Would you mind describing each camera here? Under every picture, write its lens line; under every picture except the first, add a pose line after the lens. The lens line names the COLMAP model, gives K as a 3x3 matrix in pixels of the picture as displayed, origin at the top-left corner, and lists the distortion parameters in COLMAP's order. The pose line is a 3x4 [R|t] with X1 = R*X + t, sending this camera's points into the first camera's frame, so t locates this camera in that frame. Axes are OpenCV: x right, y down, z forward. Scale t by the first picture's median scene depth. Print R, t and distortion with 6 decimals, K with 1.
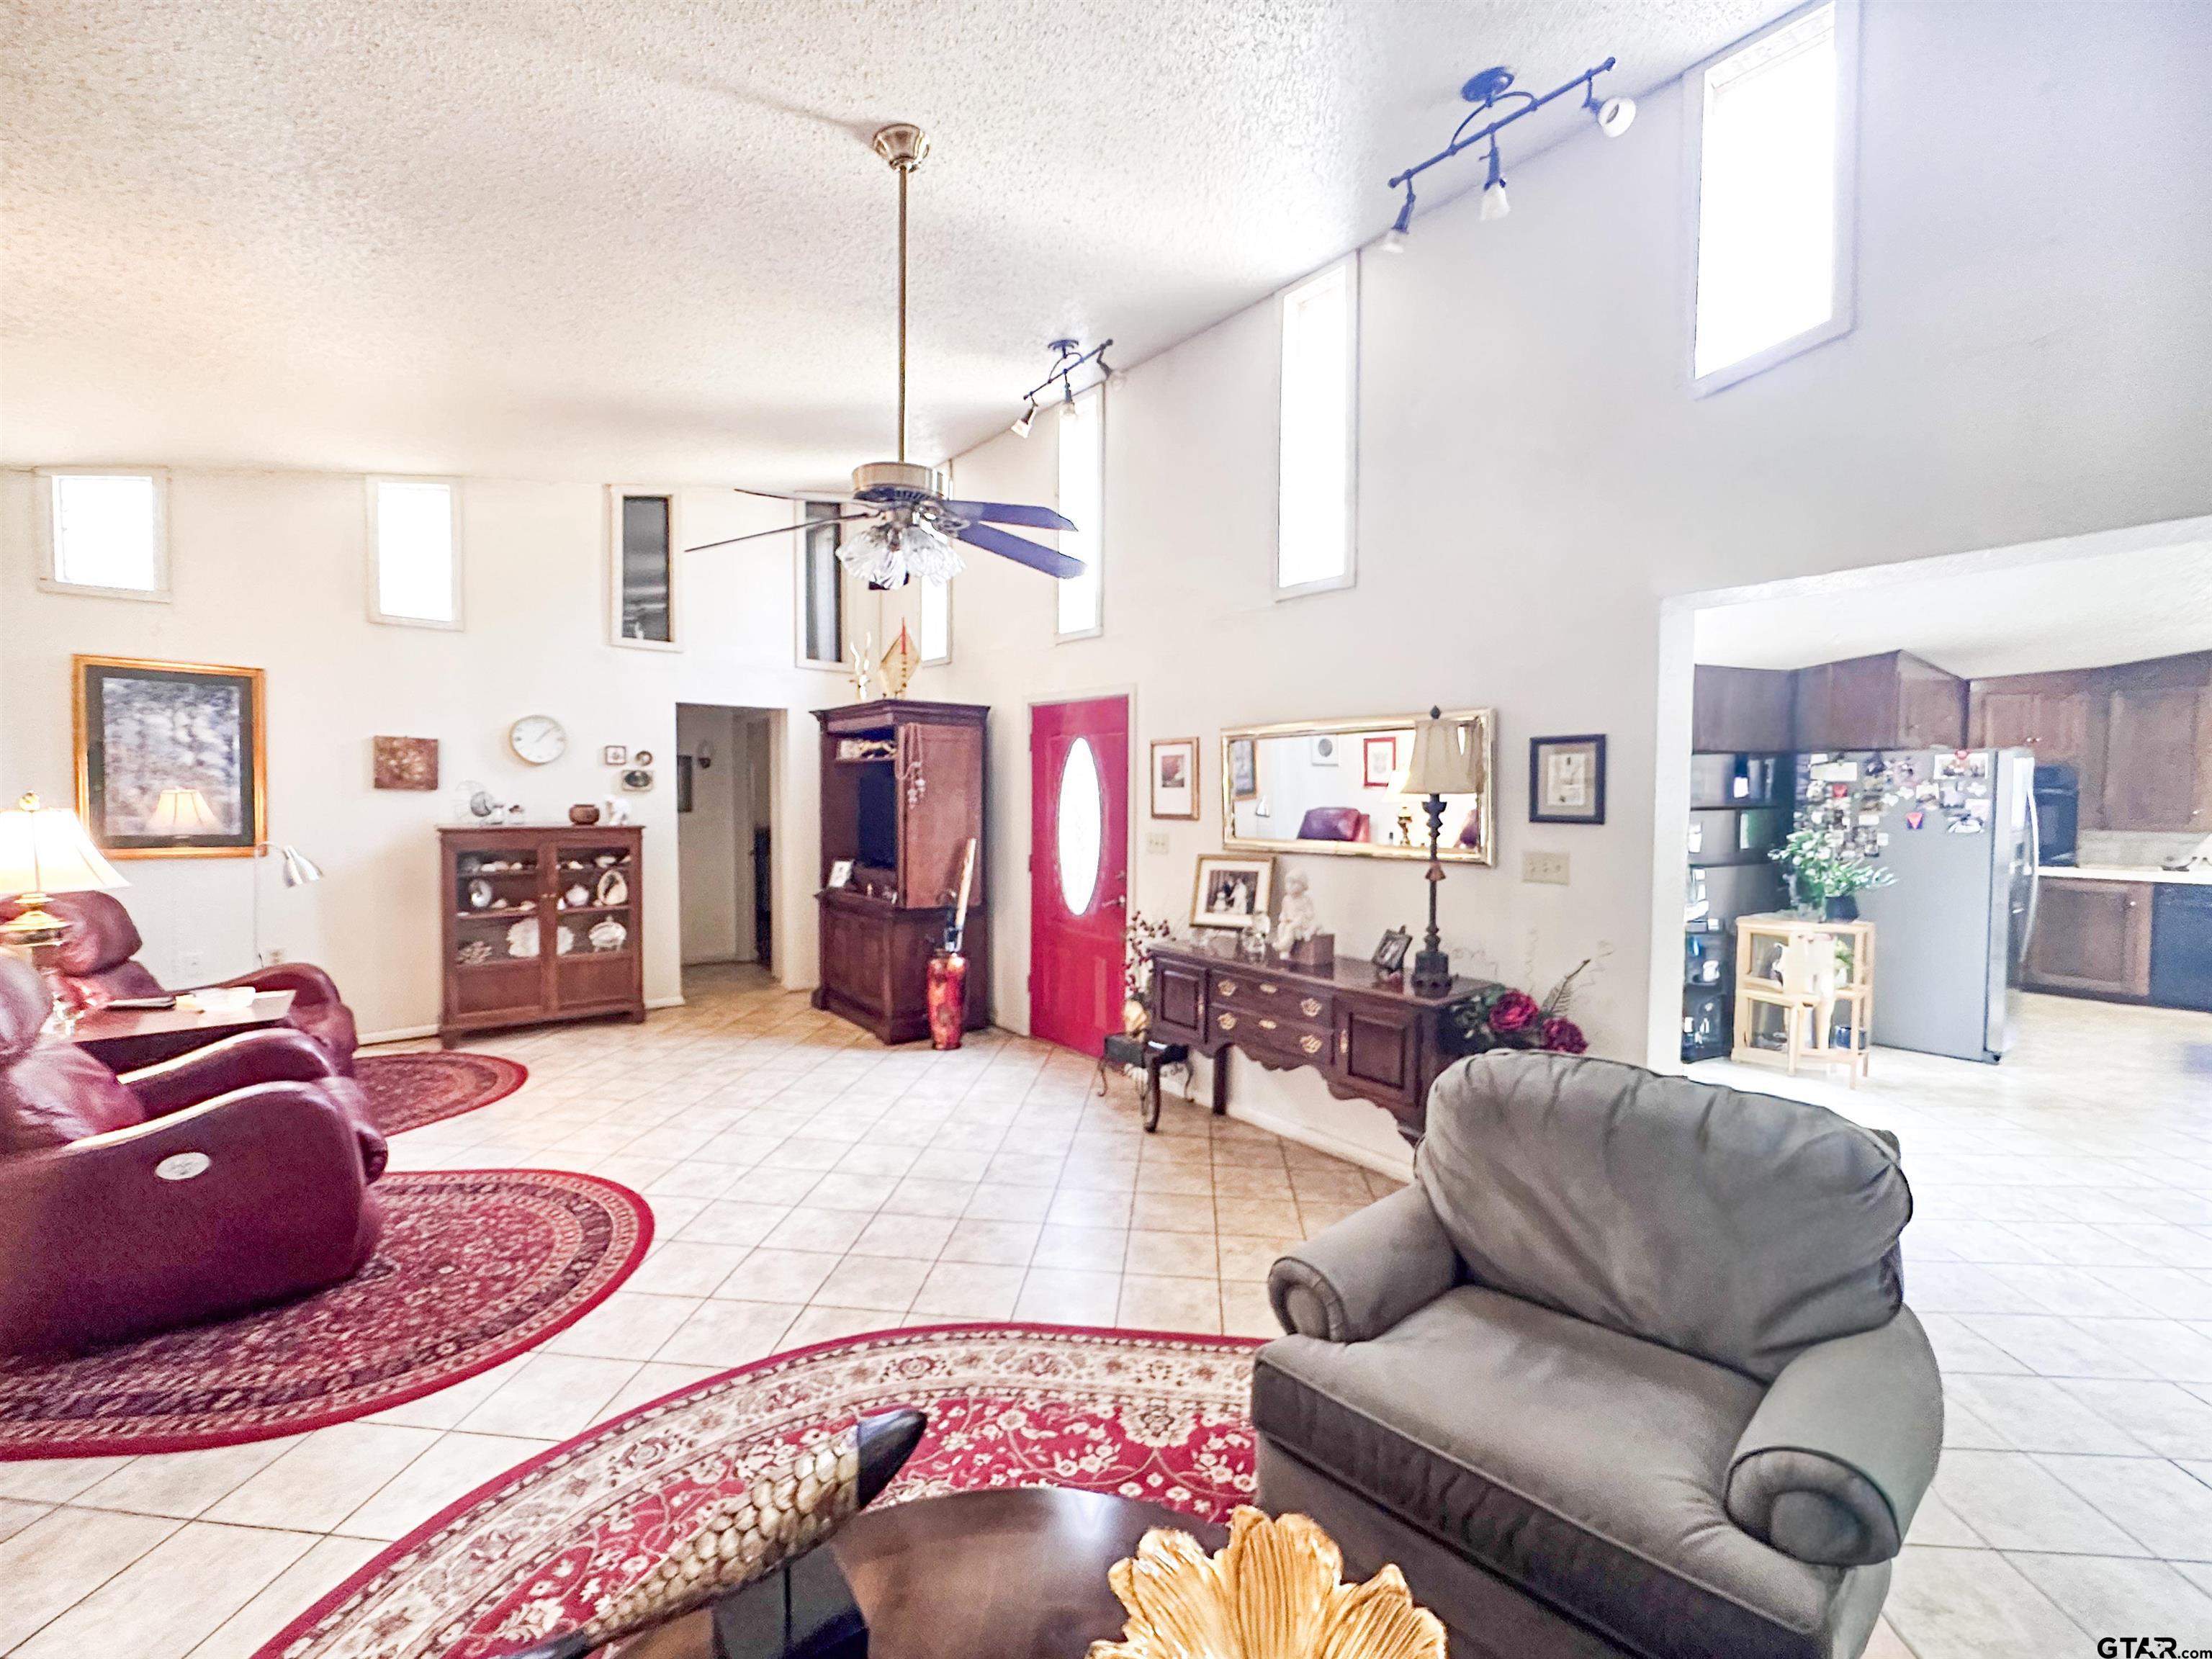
lens RADIAL K [[897.2, 0, 1094.0], [0, 897.2, 823.6], [0, 0, 1]] dist [-0.002004, -0.000017]
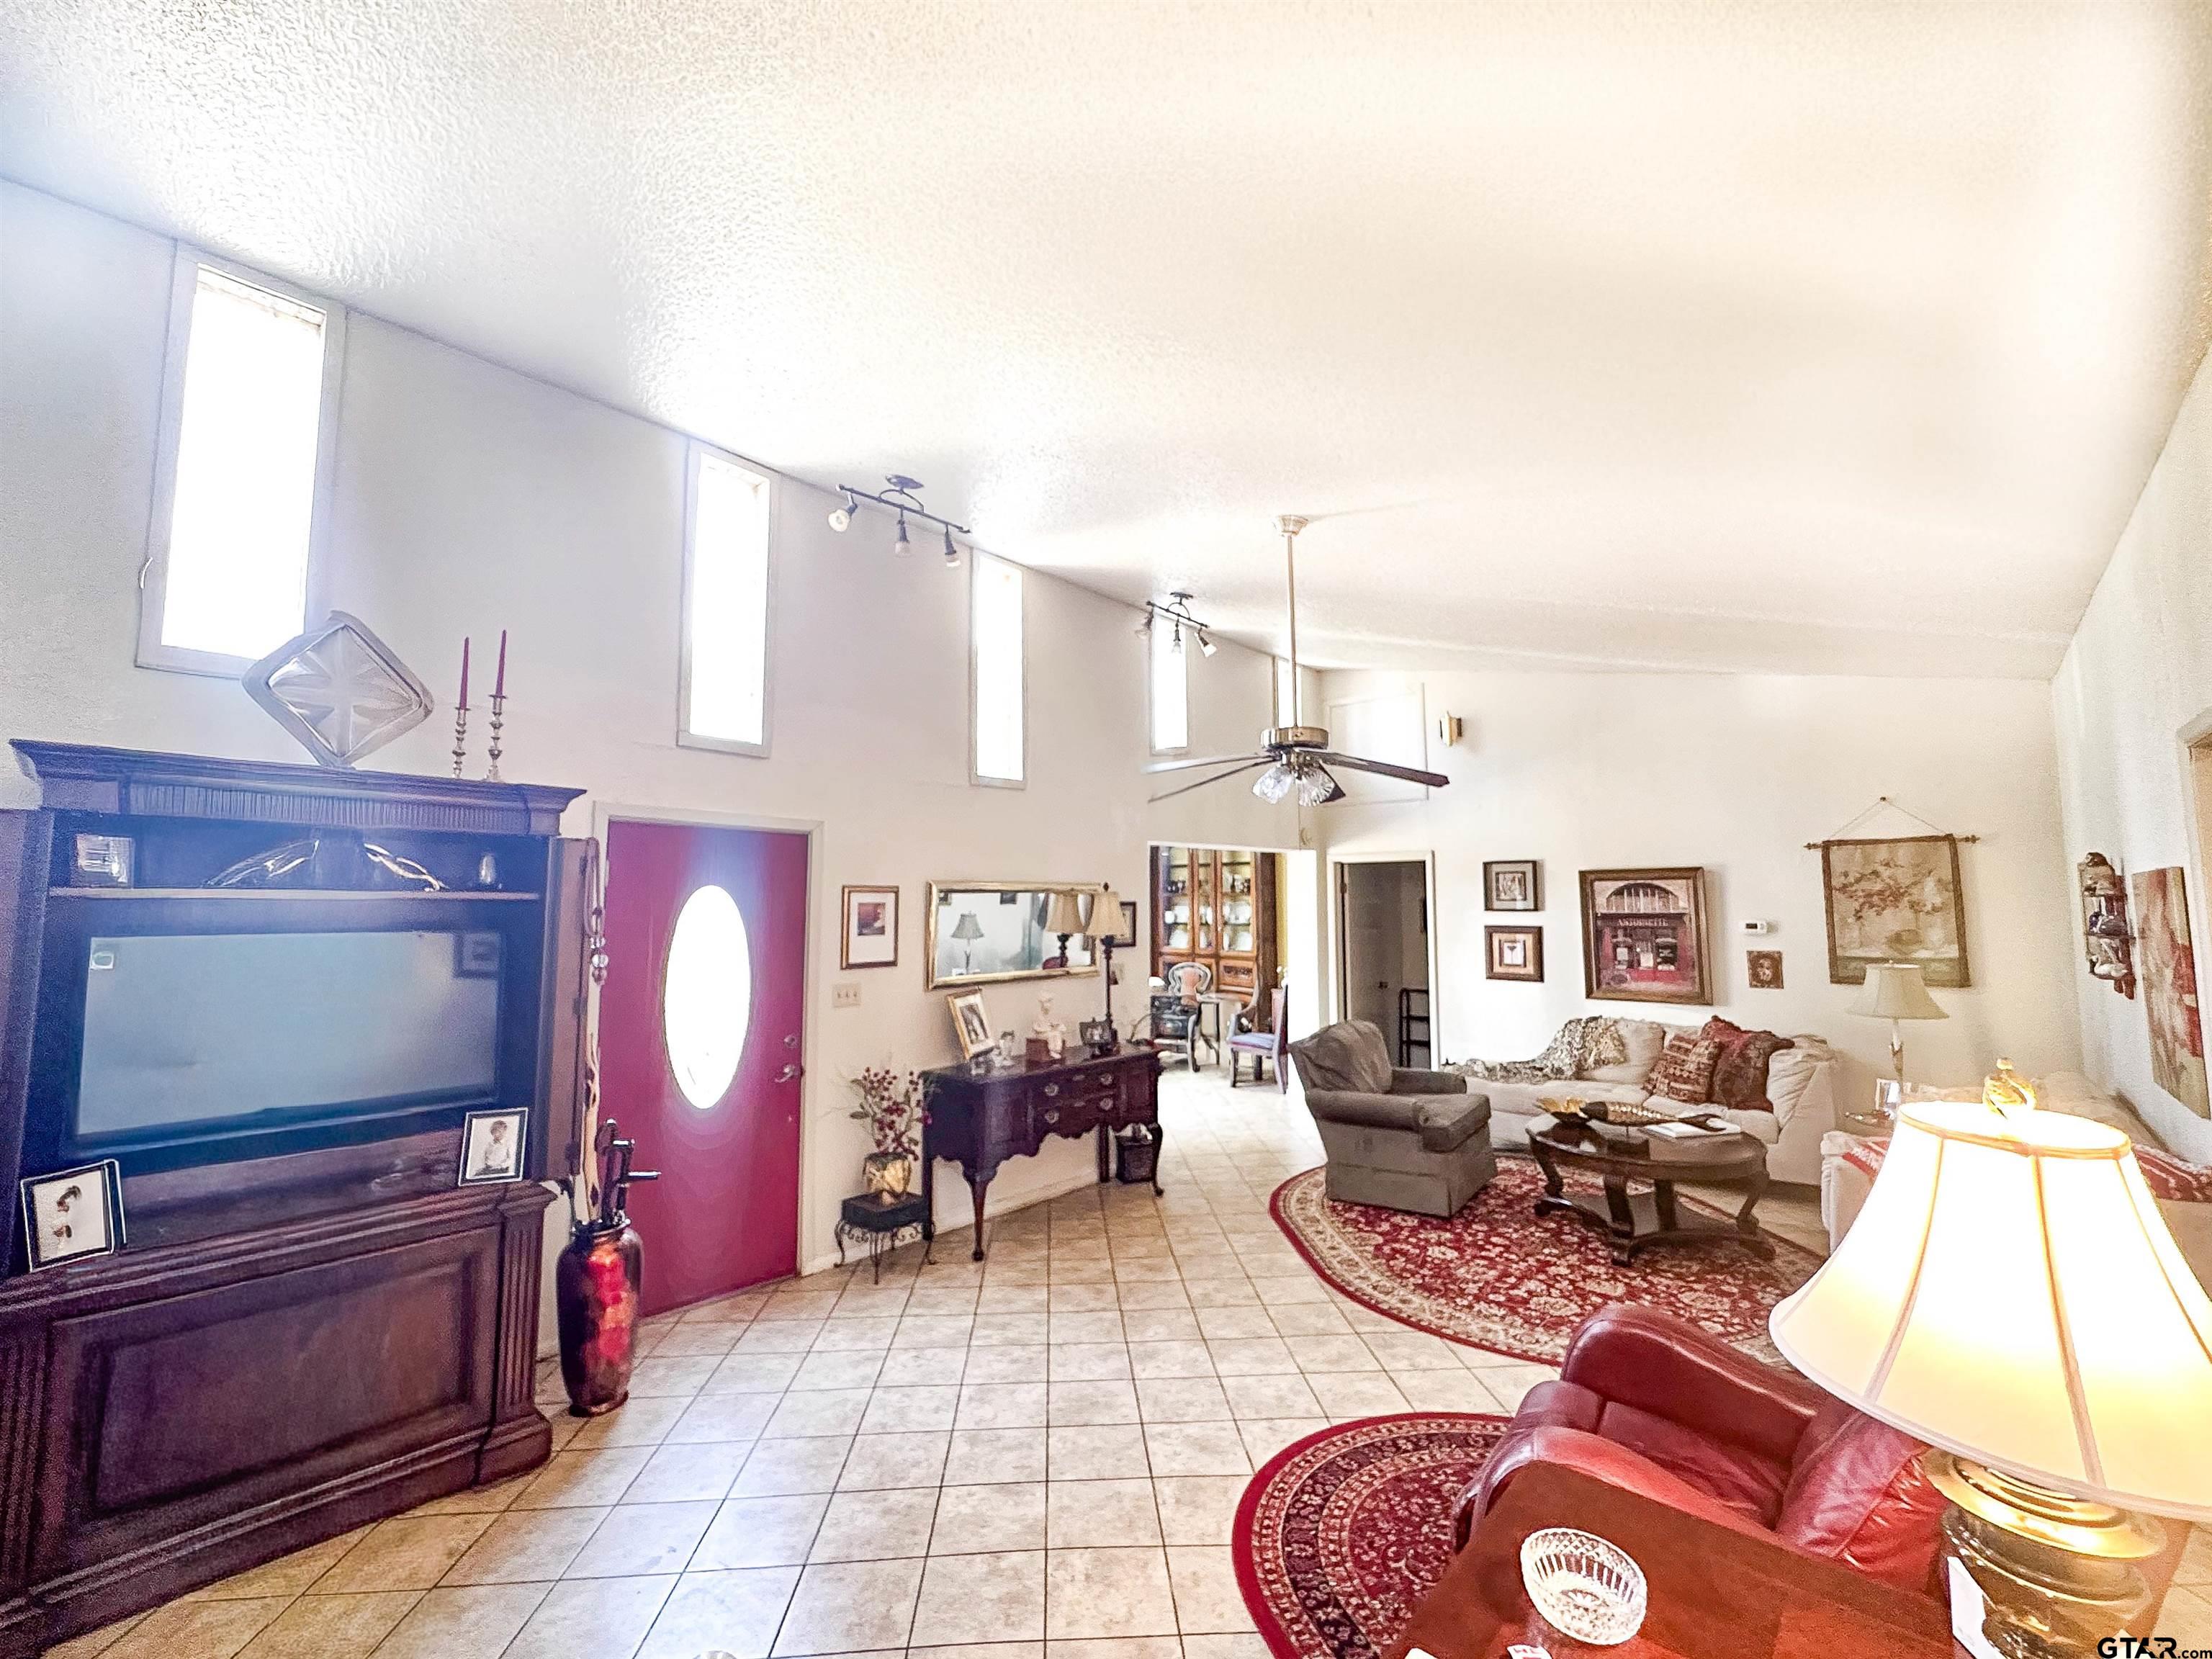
lens RADIAL K [[930.7, 0, 1106.0], [0, 930.7, 829.5], [0, 0, 1]] dist [-0.000625, -0.000024]
pose [[-0.152464, 0.082082, 0.984895, -0.851324], [0.037489, 0.996308, -0.077229, -0.058924], [-0.987598, 0.025148, -0.154978, 0.790166]]
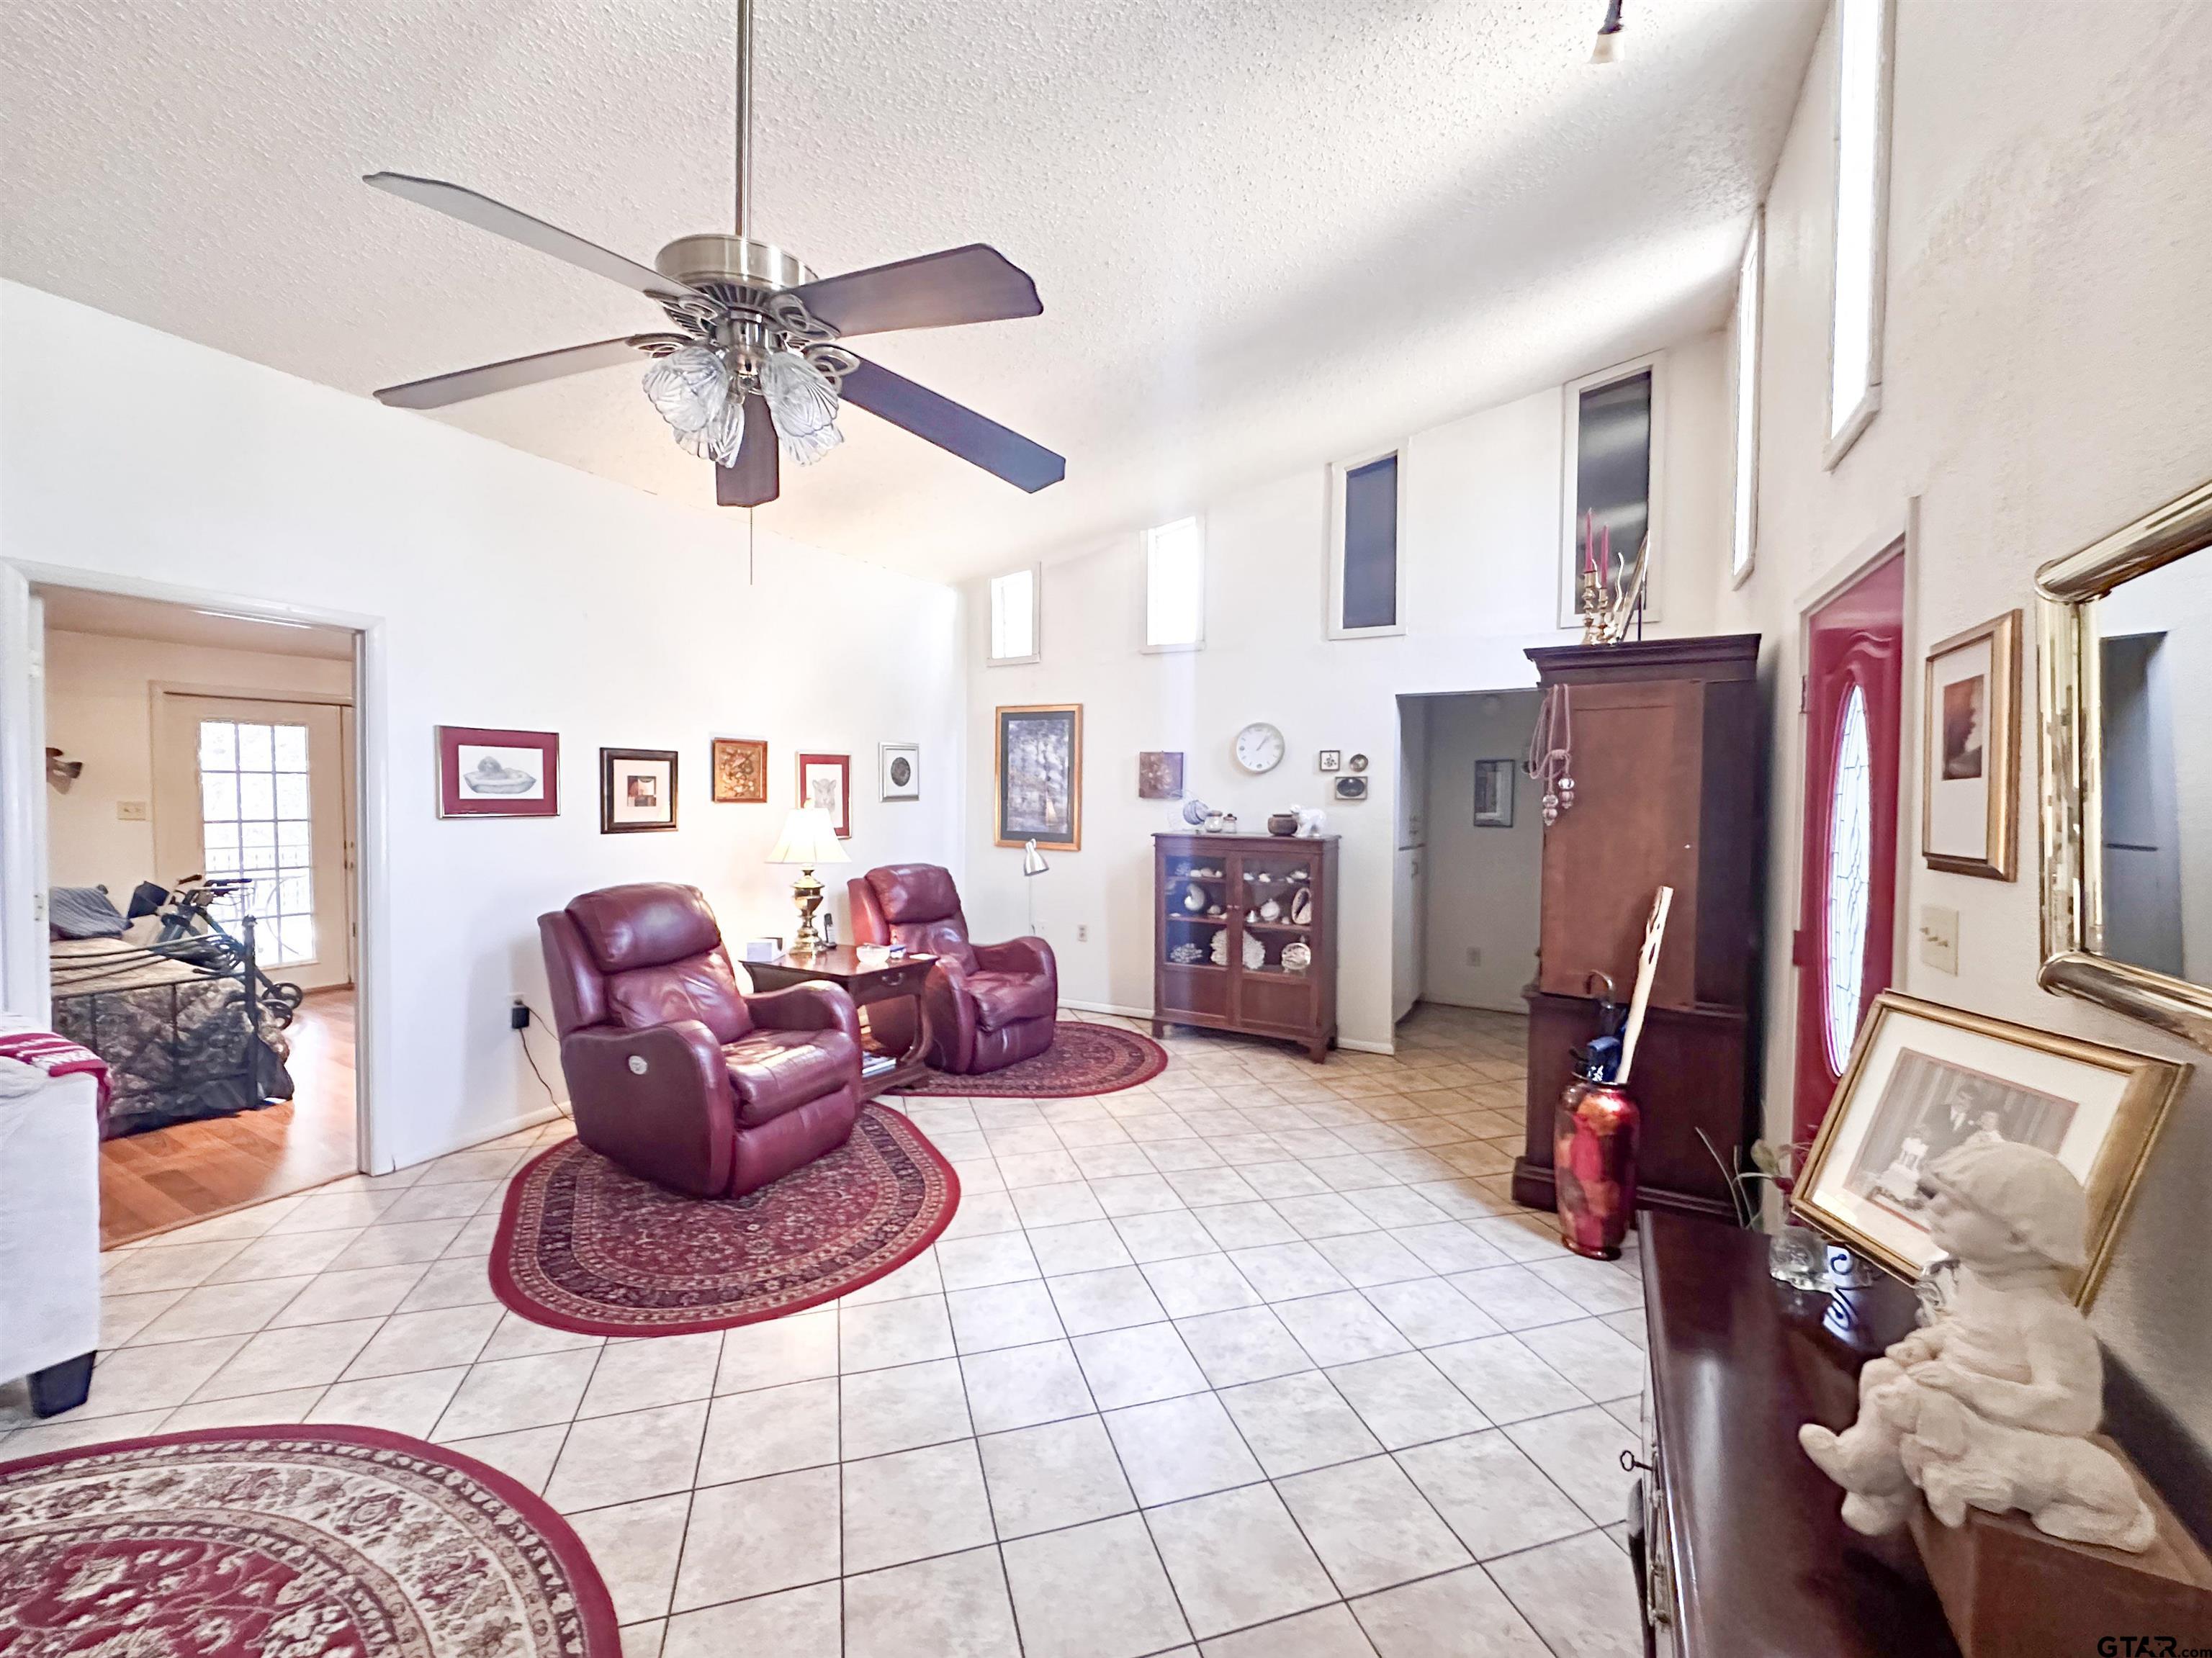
lens RADIAL K [[885.2, 0, 1112.8], [0, 885.2, 826.4], [0, 0, 1]] dist [-0.003268, 0.000245]
pose [[0.392030, 0.024393, -0.919629, 0.233064], [-0.038878, 0.999195, 0.009930, -0.011806], [0.919130, 0.031861, 0.392663, 0.511749]]
